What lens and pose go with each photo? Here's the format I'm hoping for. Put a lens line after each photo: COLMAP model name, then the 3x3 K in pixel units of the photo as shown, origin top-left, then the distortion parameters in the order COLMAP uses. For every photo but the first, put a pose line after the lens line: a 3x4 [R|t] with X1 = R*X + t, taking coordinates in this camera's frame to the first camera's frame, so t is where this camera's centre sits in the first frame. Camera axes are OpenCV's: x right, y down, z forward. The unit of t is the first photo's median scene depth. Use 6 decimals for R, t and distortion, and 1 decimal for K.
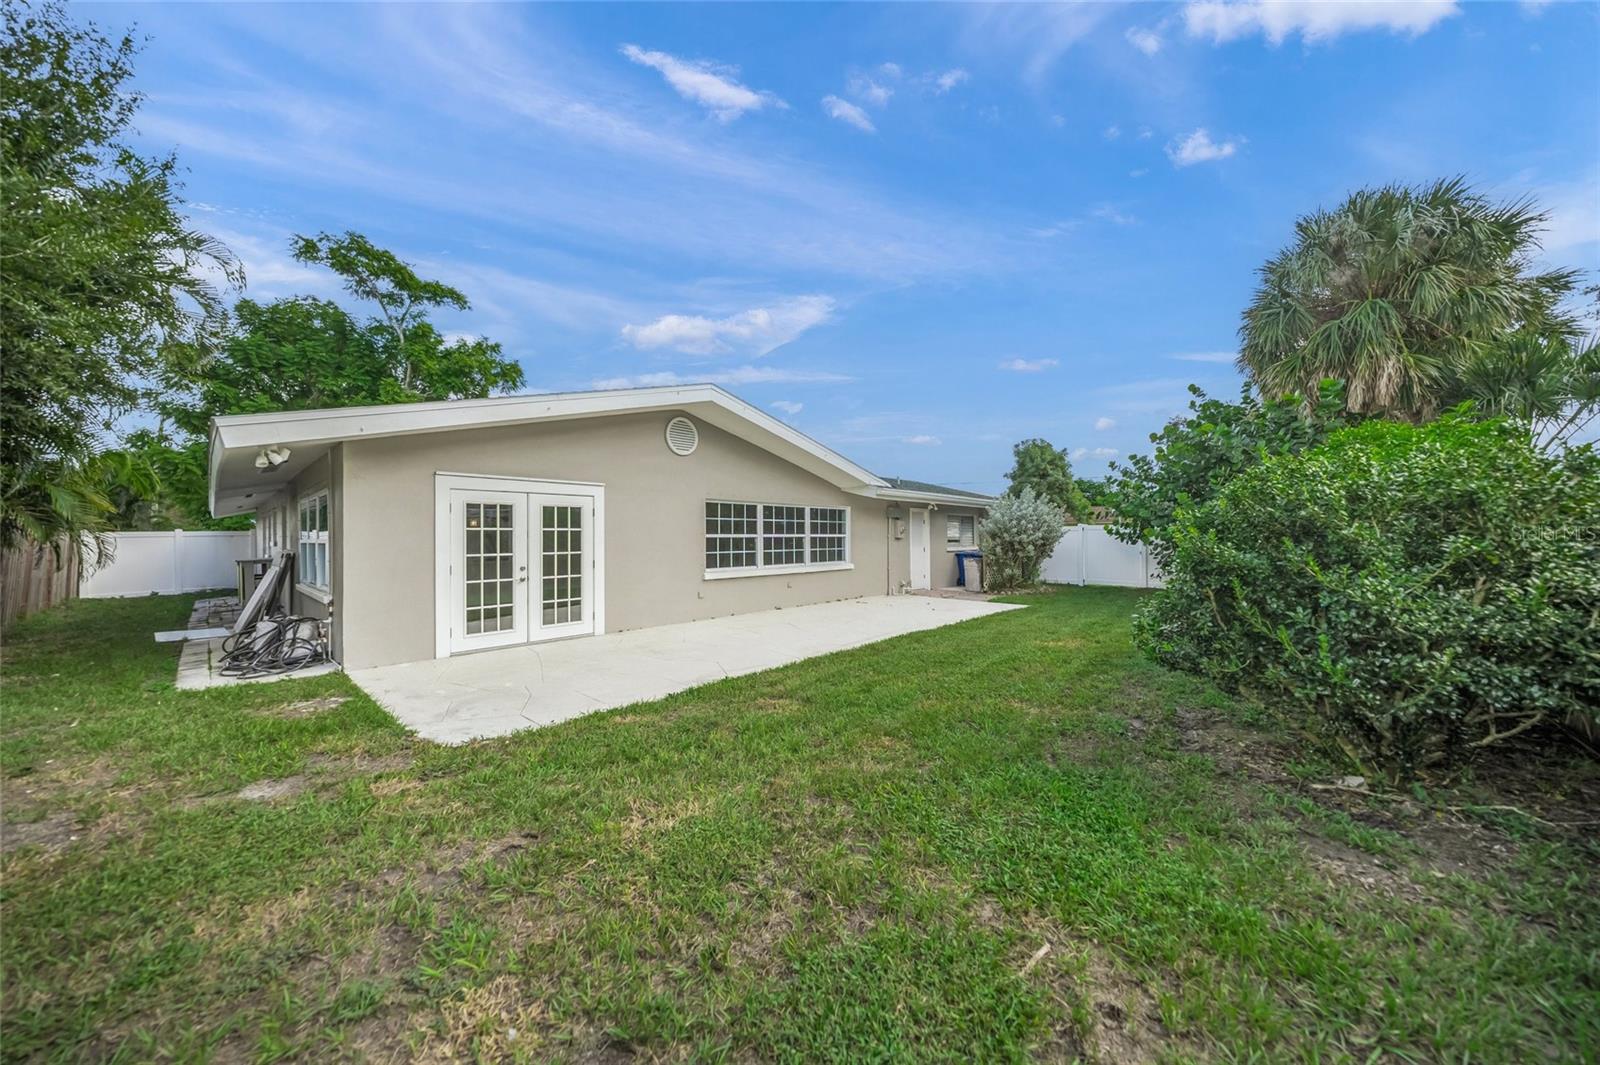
lens RADIAL K [[544.0, 0, 792.5], [0, 544.0, 534.7], [0, 0, 1]] dist [0.000651, 0.000025]
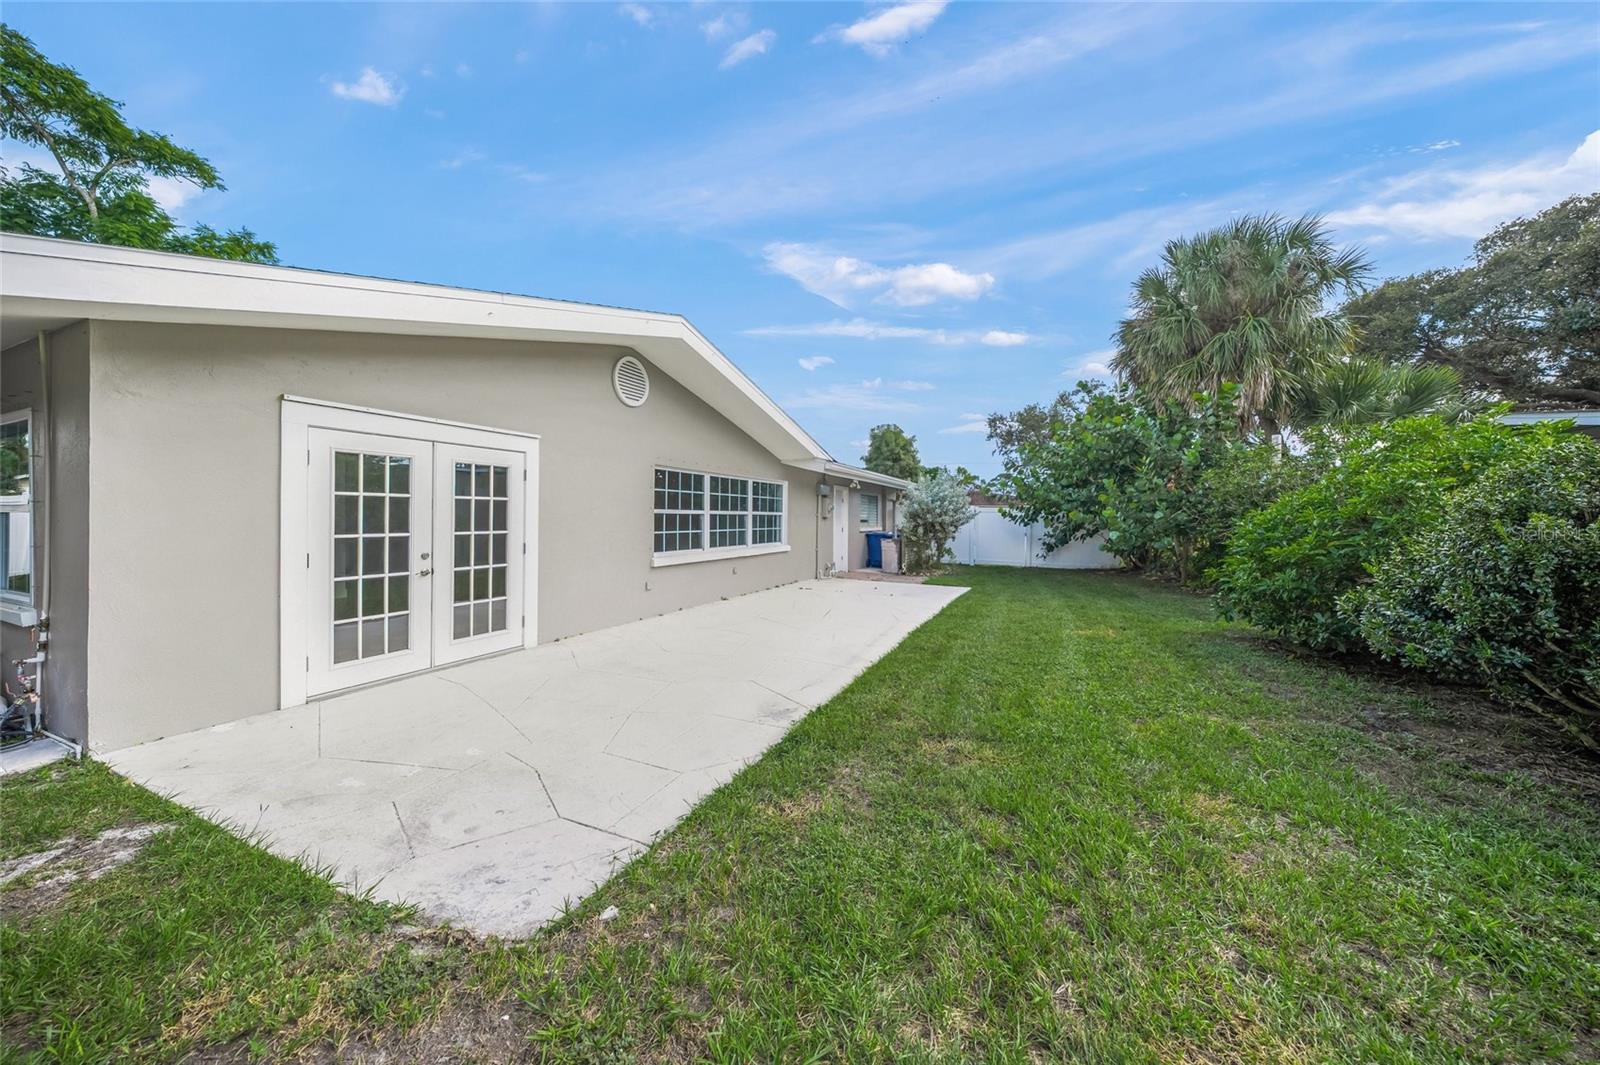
lens RADIAL K [[552.6, 0, 799.6], [0, 552.6, 517.3], [0, 0, 1]] dist [-0.000571, 0.000267]
pose [[0.951271, 0.014637, 0.308007, -0.195533], [-0.016993, 0.999843, 0.004967, 0.003109], [-0.307886, -0.009959, 0.951371, 0.162768]]
